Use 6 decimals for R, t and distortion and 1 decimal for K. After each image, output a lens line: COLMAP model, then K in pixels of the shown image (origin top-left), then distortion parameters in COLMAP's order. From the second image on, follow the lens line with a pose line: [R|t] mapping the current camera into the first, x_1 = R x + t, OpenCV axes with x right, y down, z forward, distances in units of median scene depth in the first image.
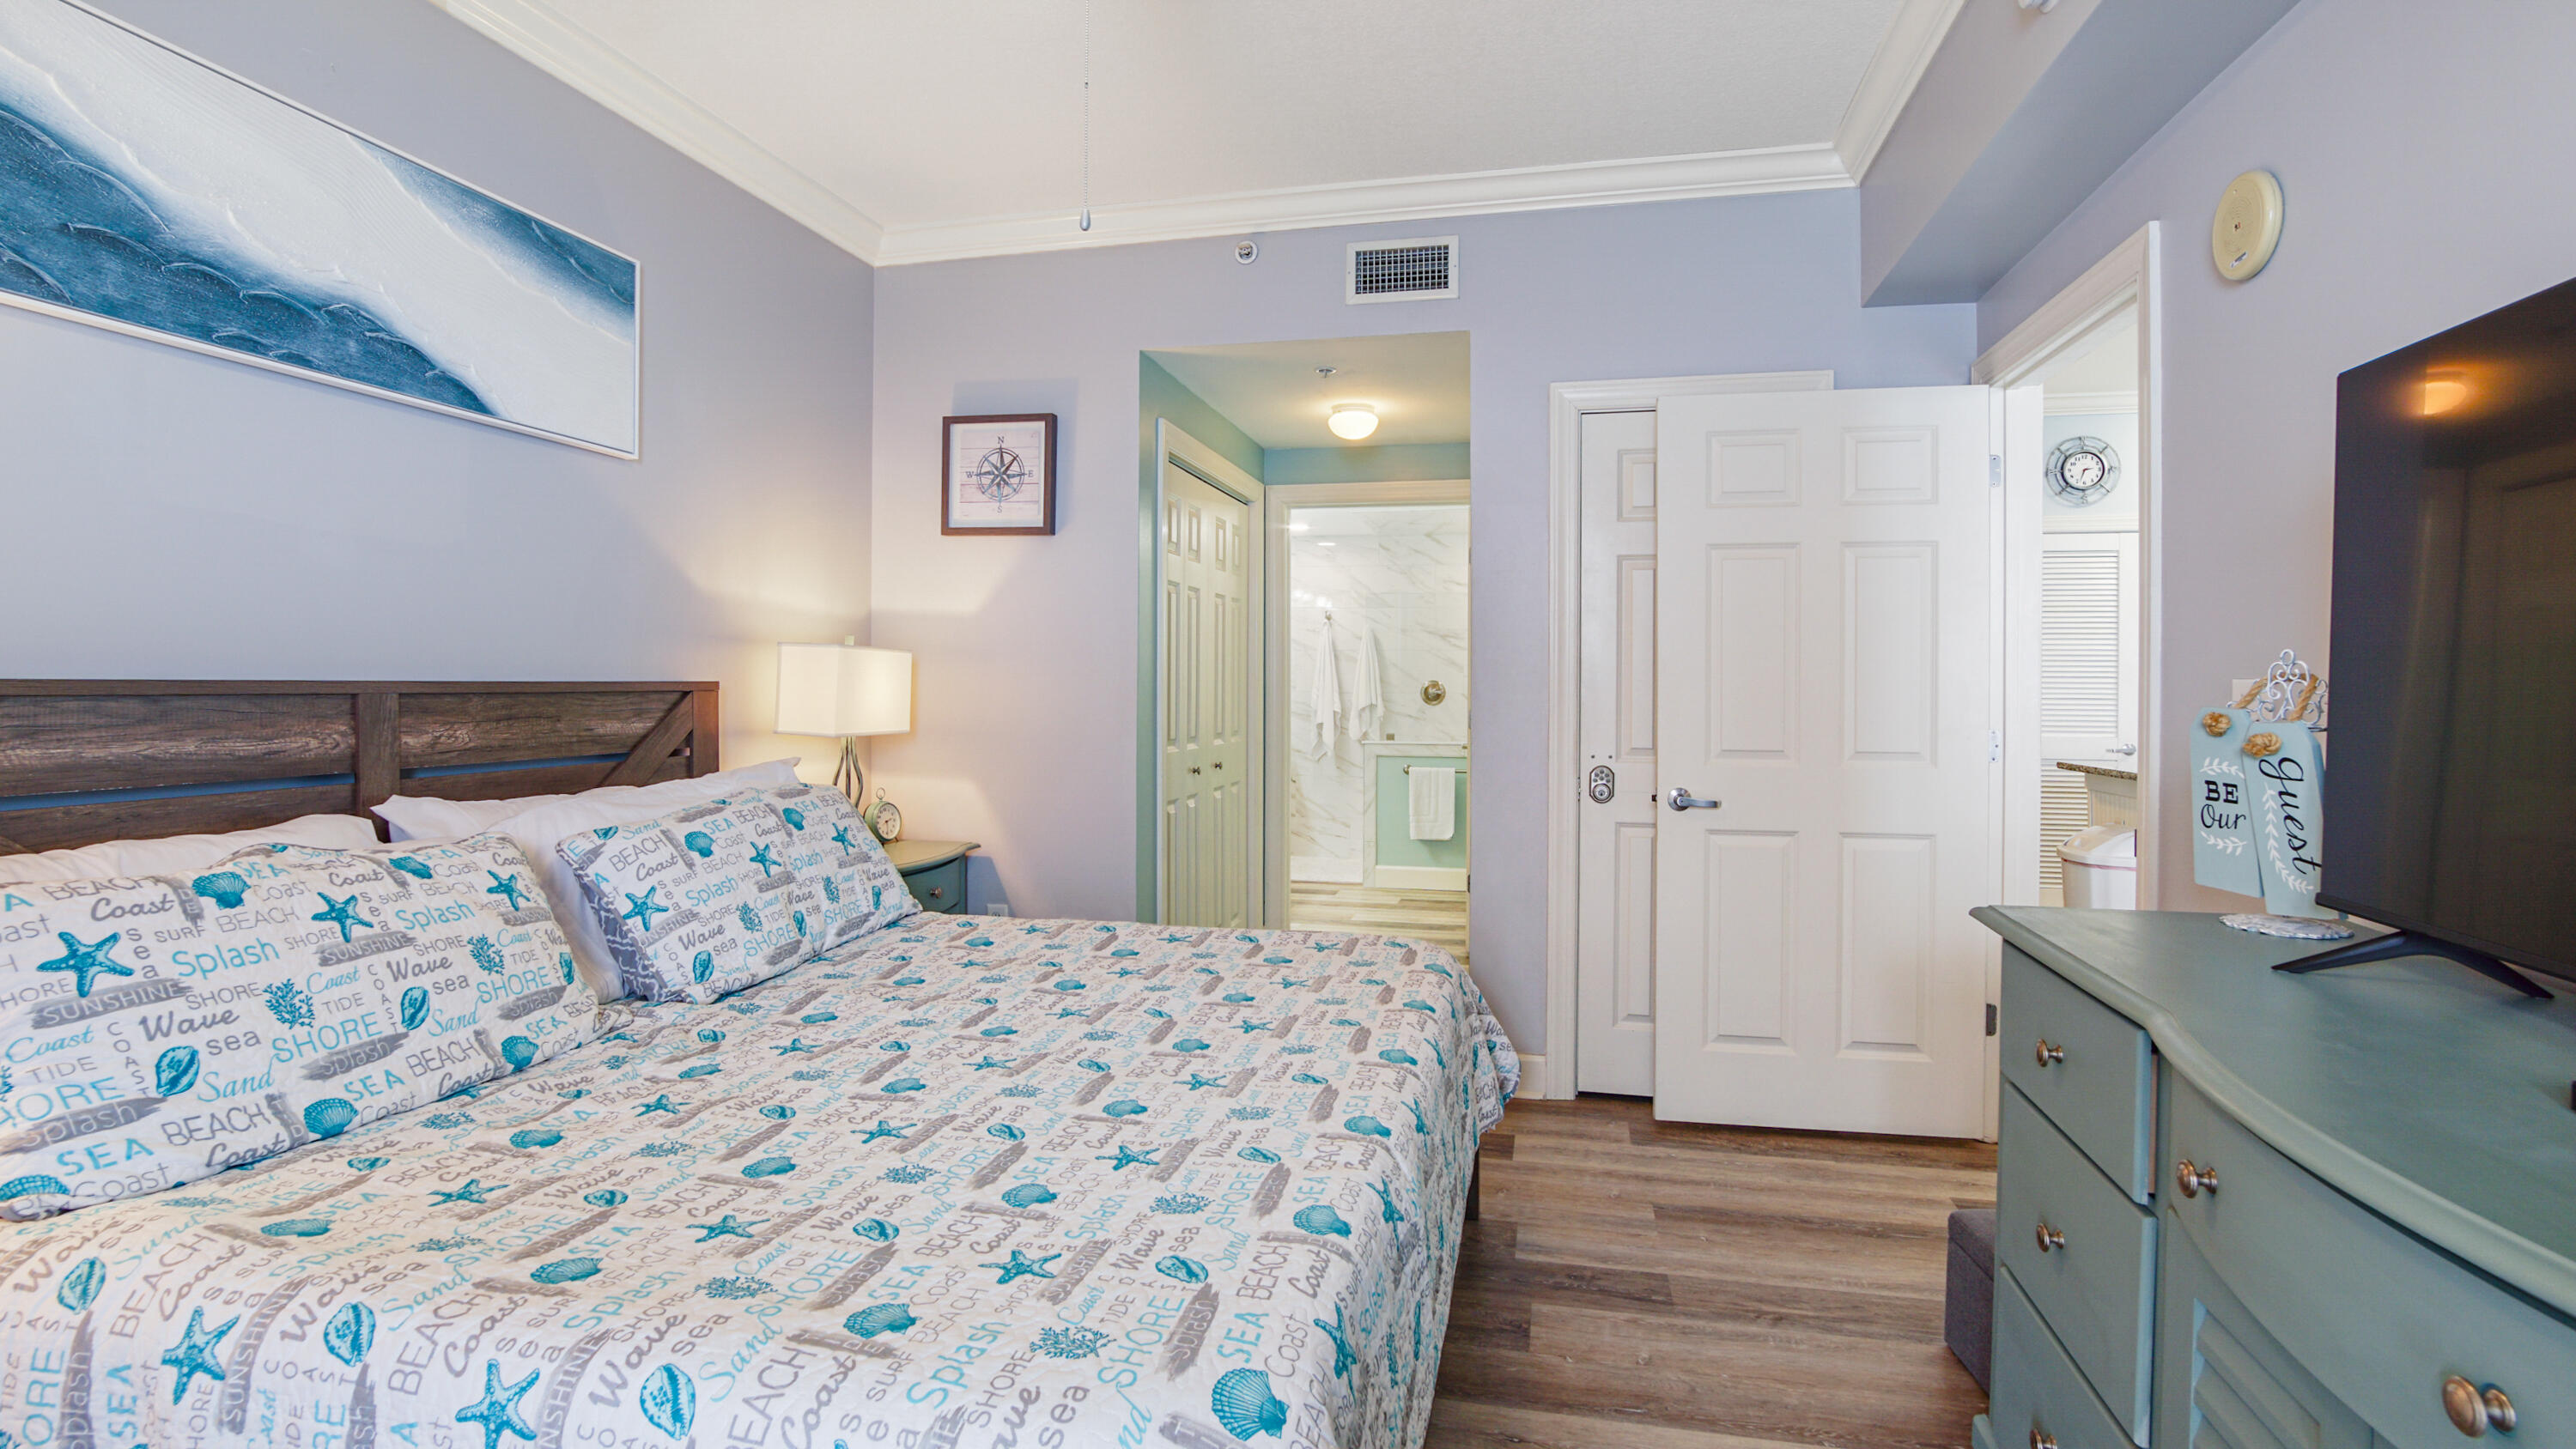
lens RADIAL K [[1178.3, 0, 1299.2], [0, 1178.3, 683.4], [0, 0, 1]] dist [-0.019769, 0.000012]
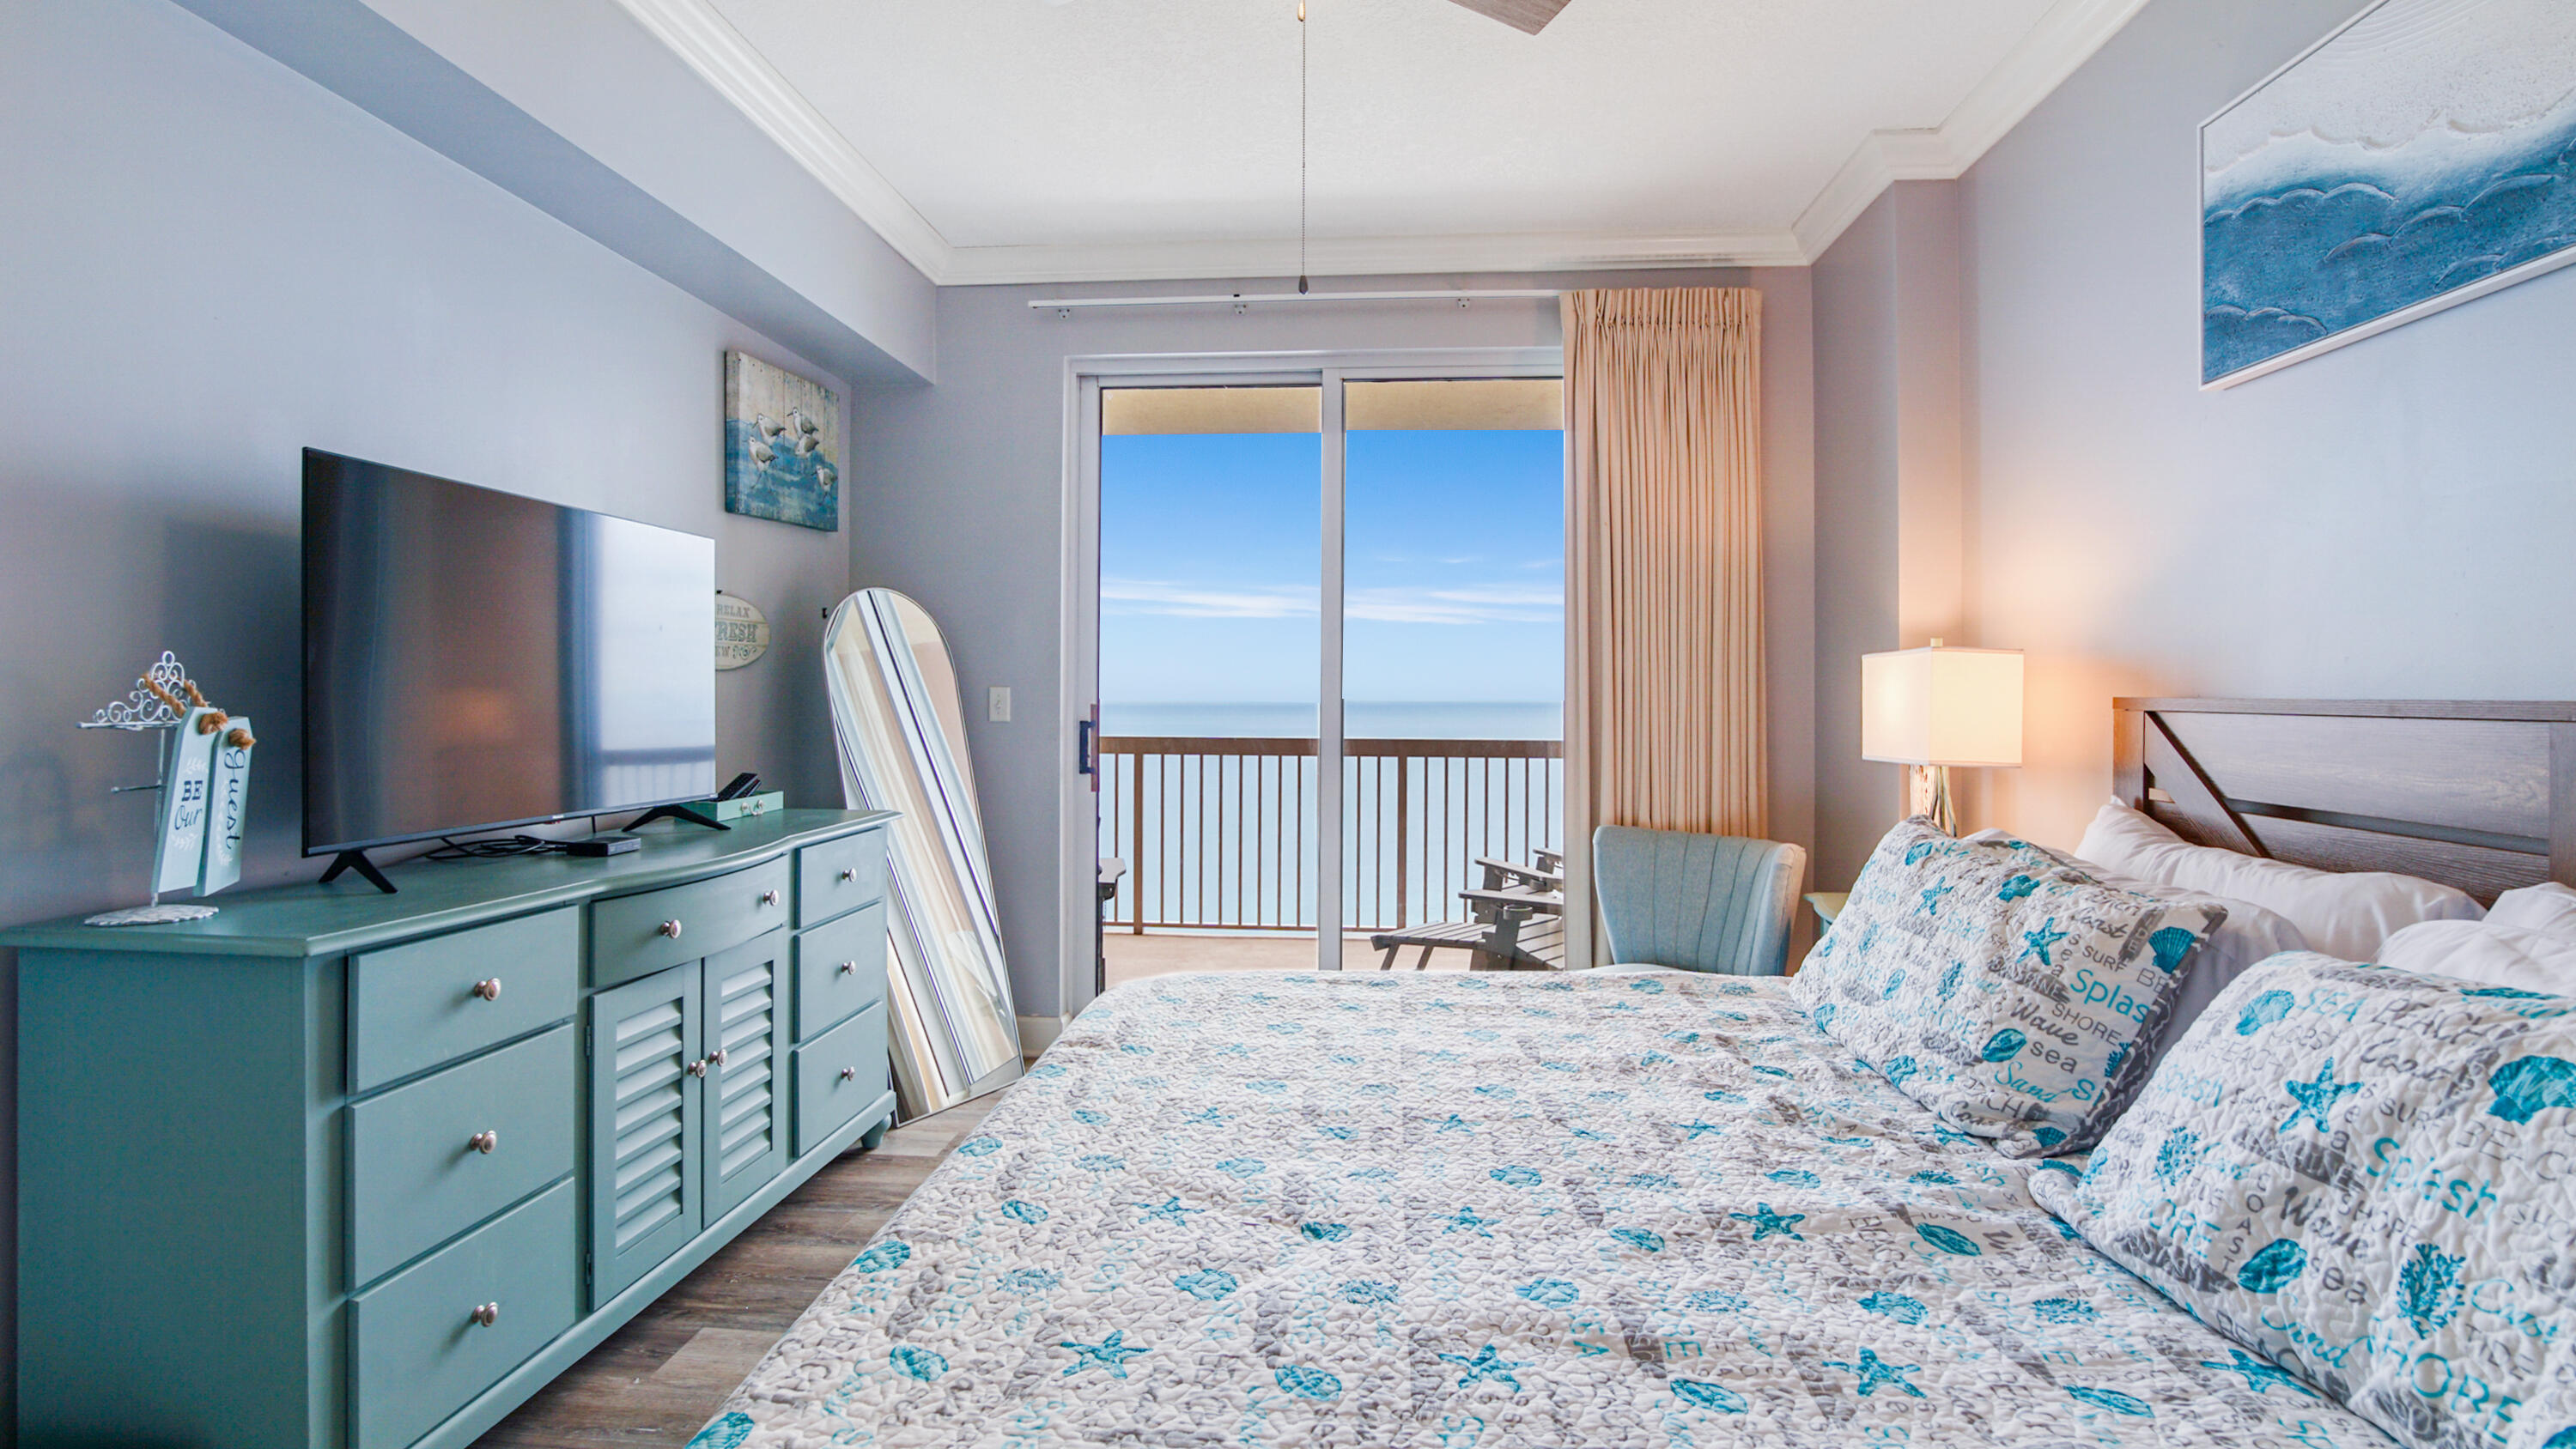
lens RADIAL K [[1216.5, 0, 1317.8], [0, 1216.5, 664.4], [0, 0, 1]] dist [0.000487, 0.000856]
pose [[-0.987076, -0.012693, -0.159752, -0.007704], [-0.009173, 0.999699, -0.022752, -0.001509], [0.159992, -0.020993, -0.986895, 1.498581]]
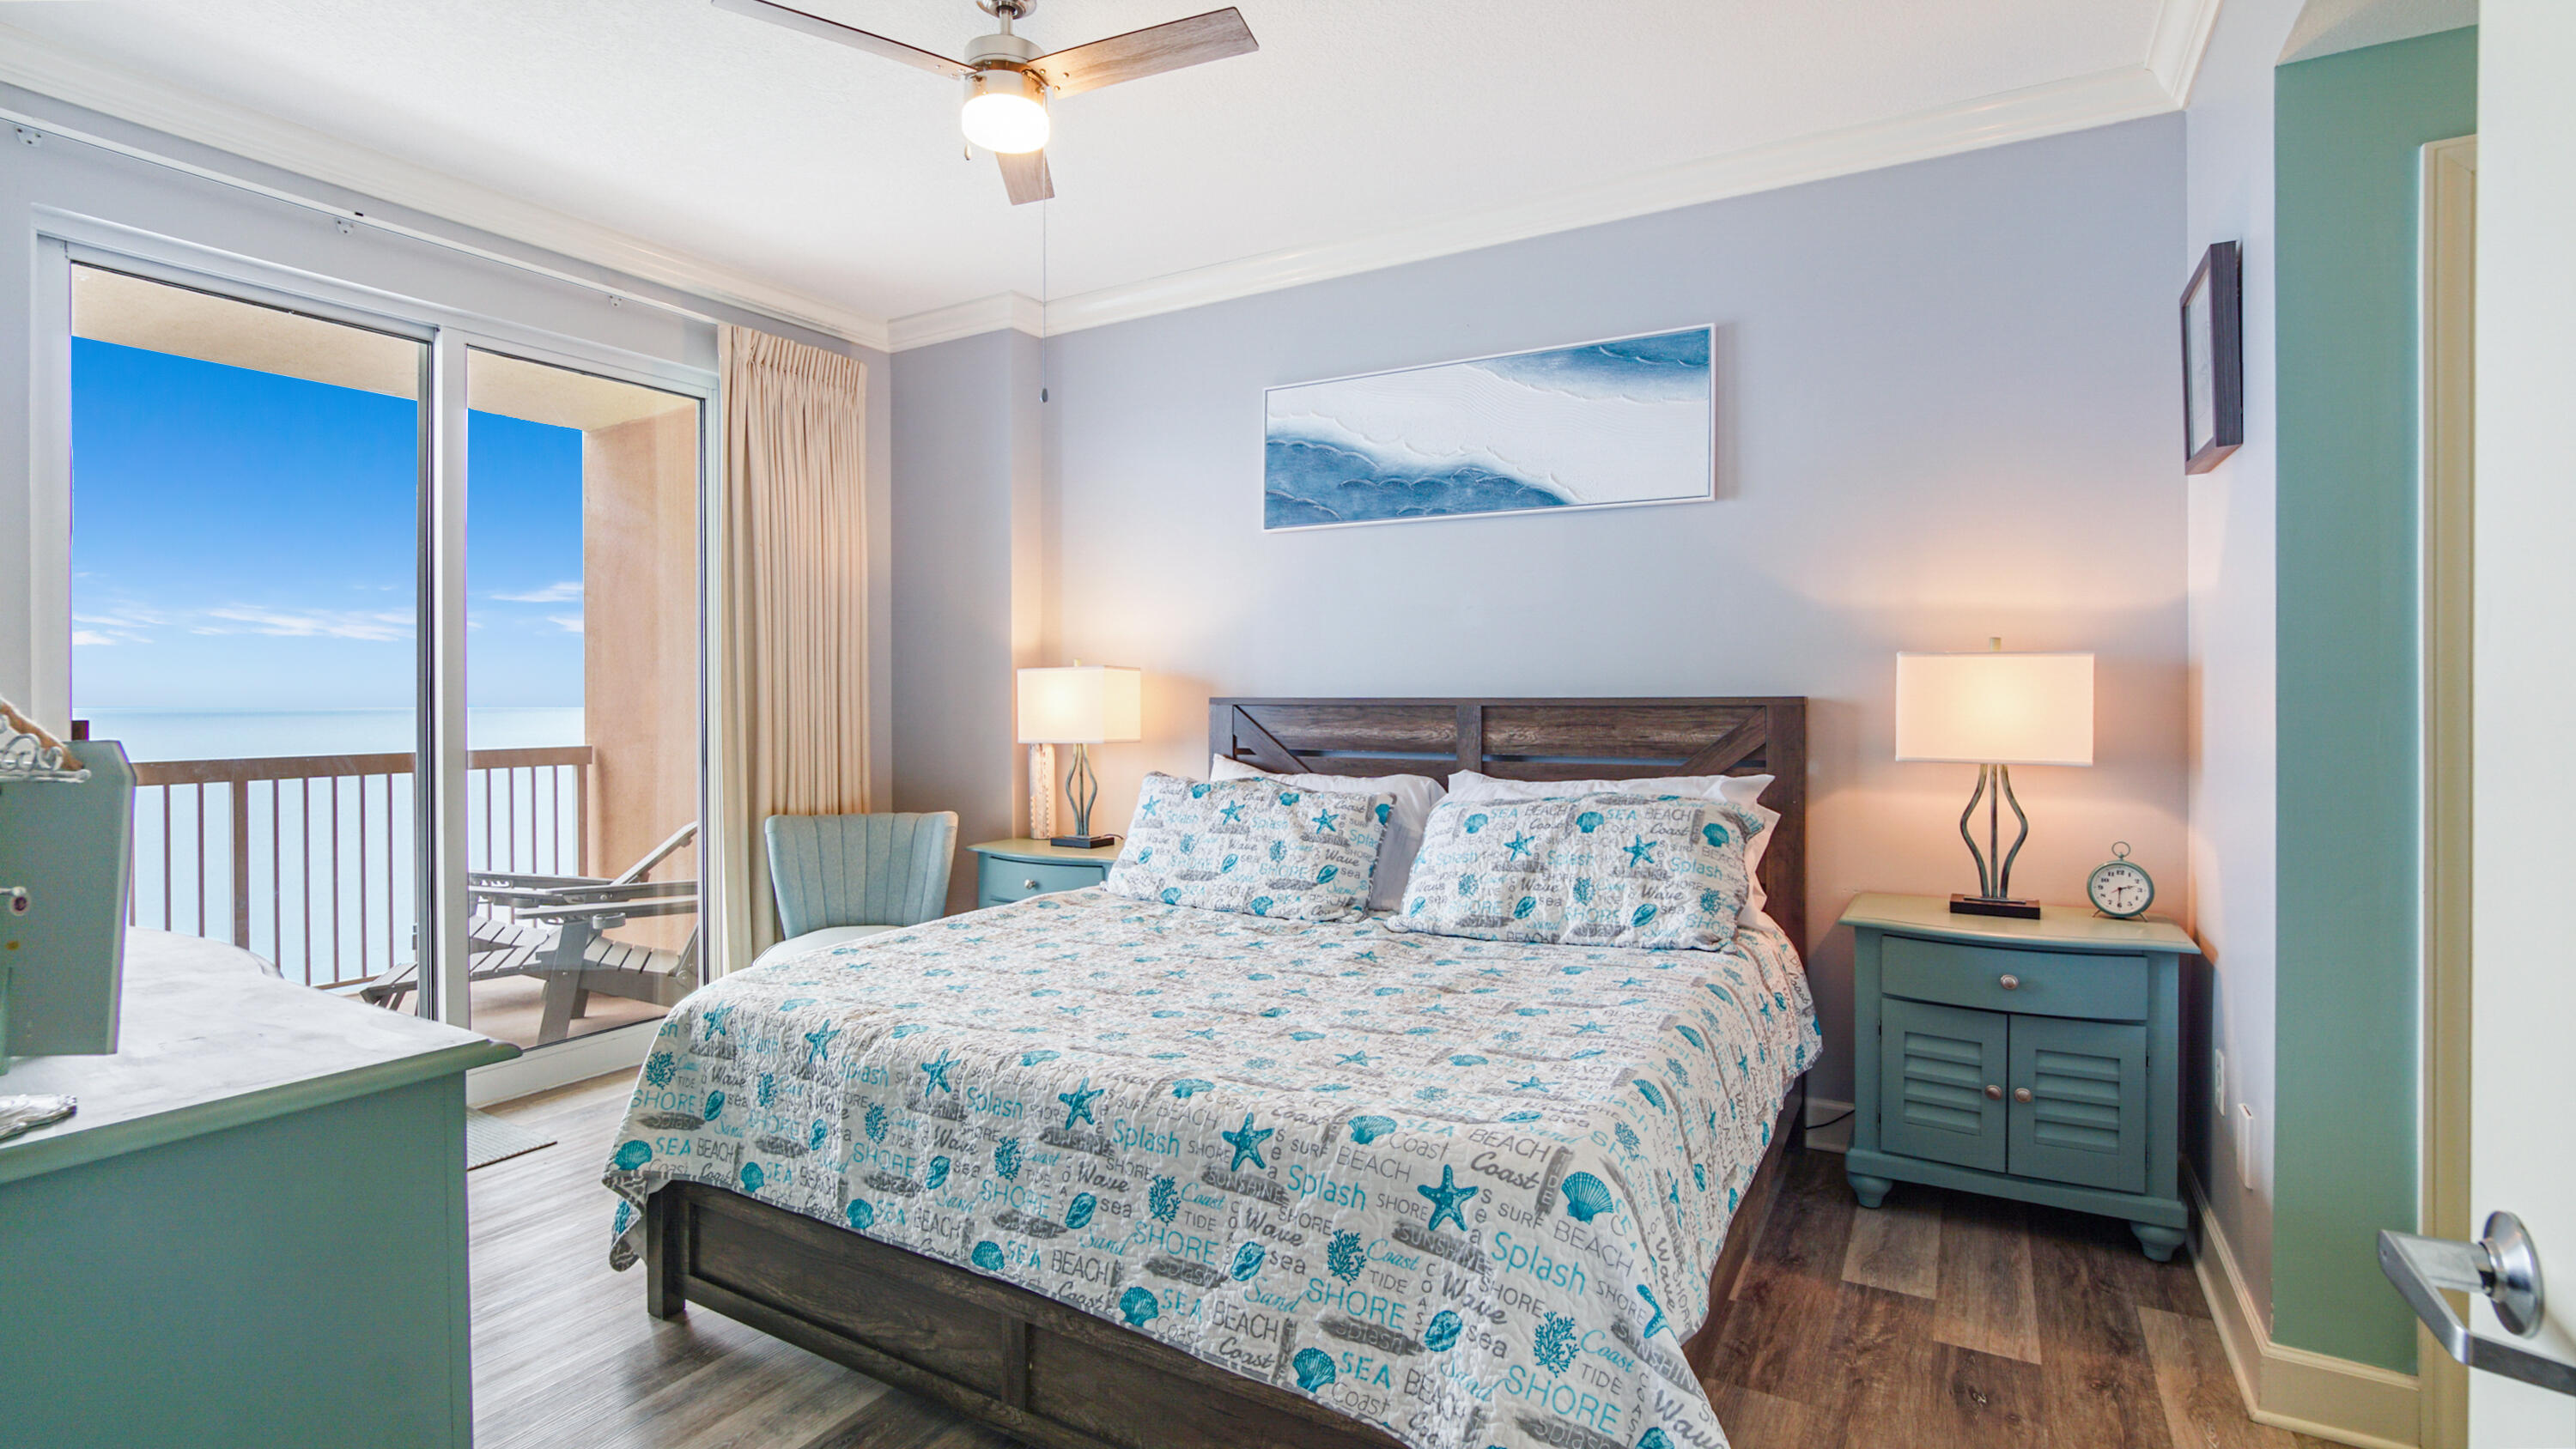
lens RADIAL K [[1182.2, 0, 1301.2], [0, 1182.2, 692.2], [0, 0, 1]] dist [-0.028376, 0.000484]
pose [[-0.293236, -0.007791, -0.956008, 0.807425], [0.000689, 0.999965, -0.008361, 0.003640], [0.956040, -0.003111, -0.293220, 1.220904]]
